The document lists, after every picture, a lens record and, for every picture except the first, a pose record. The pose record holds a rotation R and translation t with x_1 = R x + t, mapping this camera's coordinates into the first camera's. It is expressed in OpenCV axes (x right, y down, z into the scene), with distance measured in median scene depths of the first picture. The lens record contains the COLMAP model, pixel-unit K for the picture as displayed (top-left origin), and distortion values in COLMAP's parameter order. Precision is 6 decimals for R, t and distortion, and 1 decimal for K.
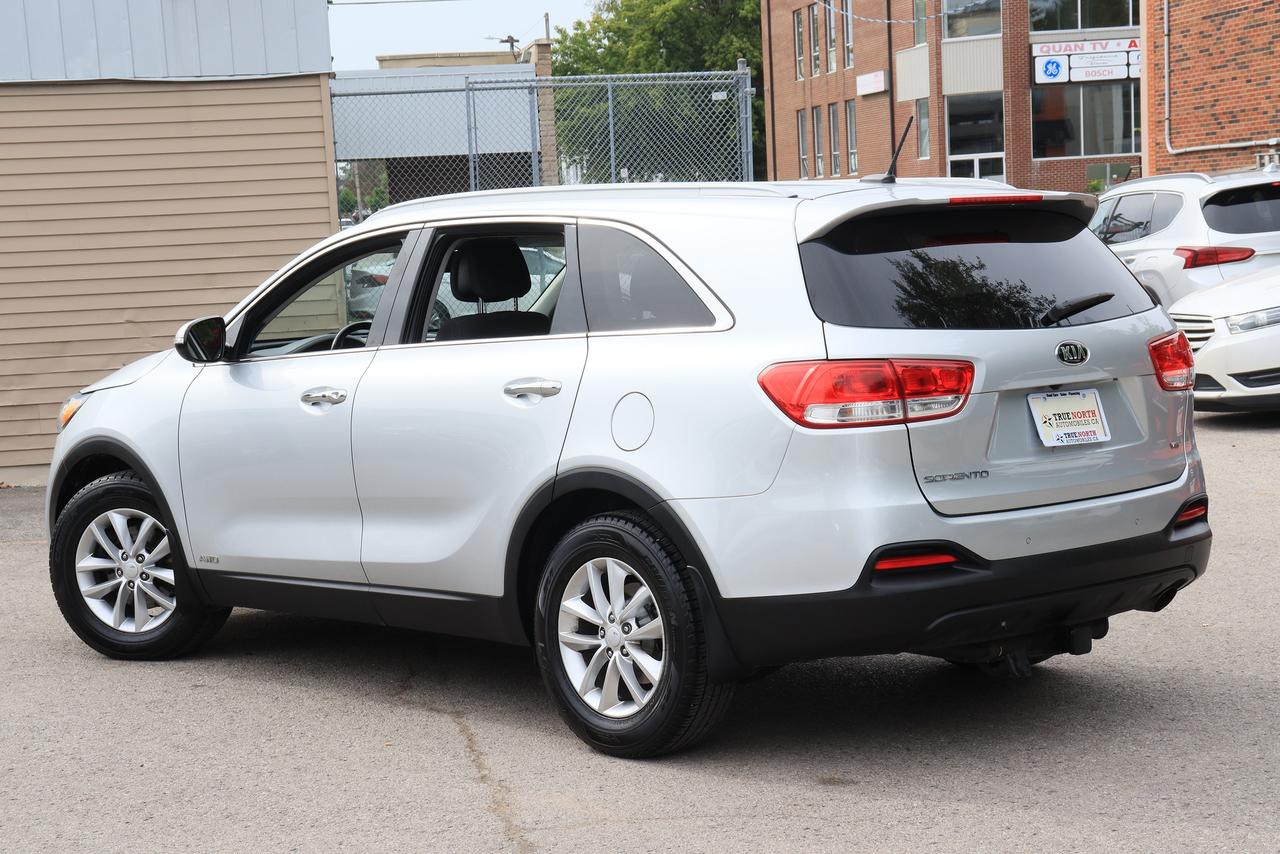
lens RADIAL K [[2437.6, 0, 641.1], [0, 2437.6, 432.7], [0, 0, 1]] dist [0.072211, 0.000000]
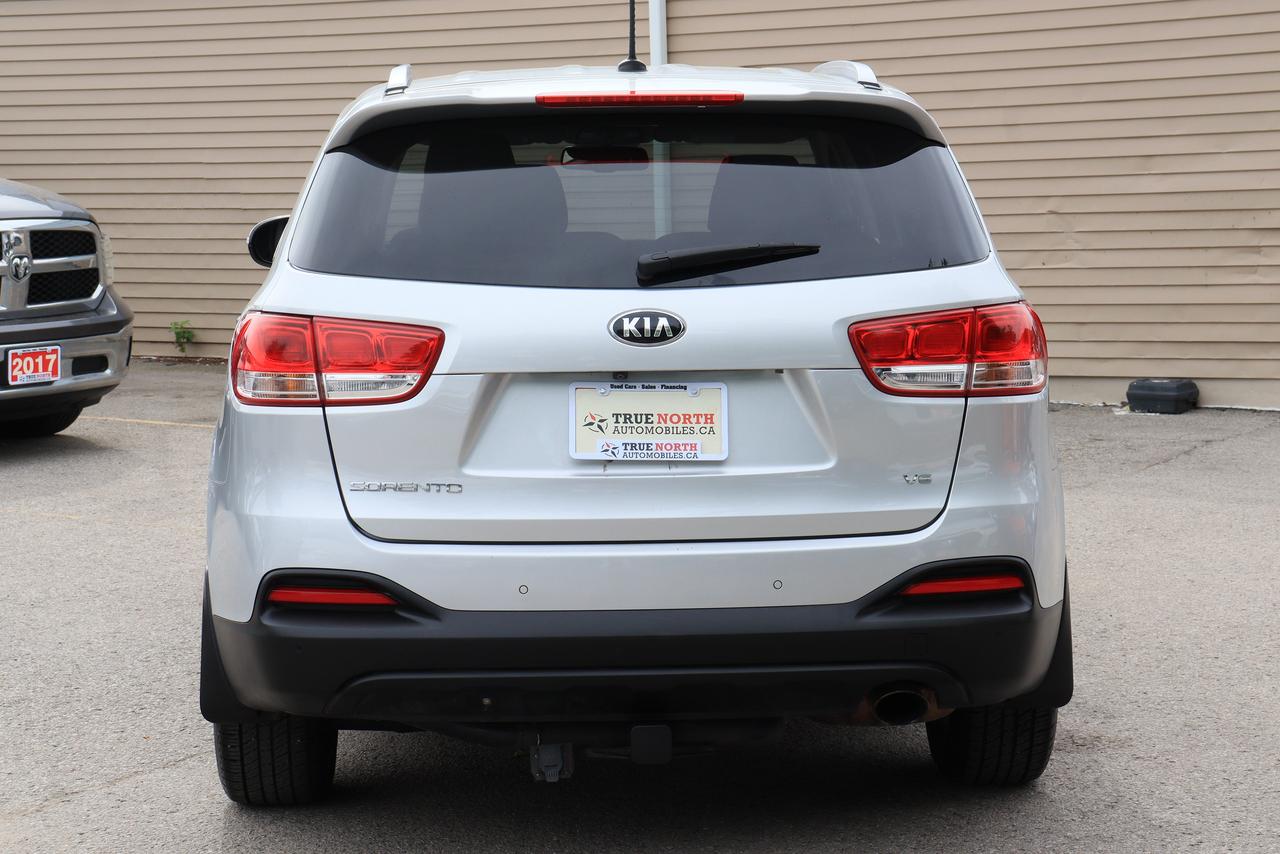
lens RADIAL K [[2769.5, 0, 640.2], [0, 2769.5, 426.6], [0, 0, 1]] dist [0.250926, 0.000000]
pose [[0.679982, 0.093630, -0.727226, 0.704804], [-0.061074, 0.995599, 0.071076, -0.056948], [0.730680, -0.003916, 0.682708, 0.447656]]
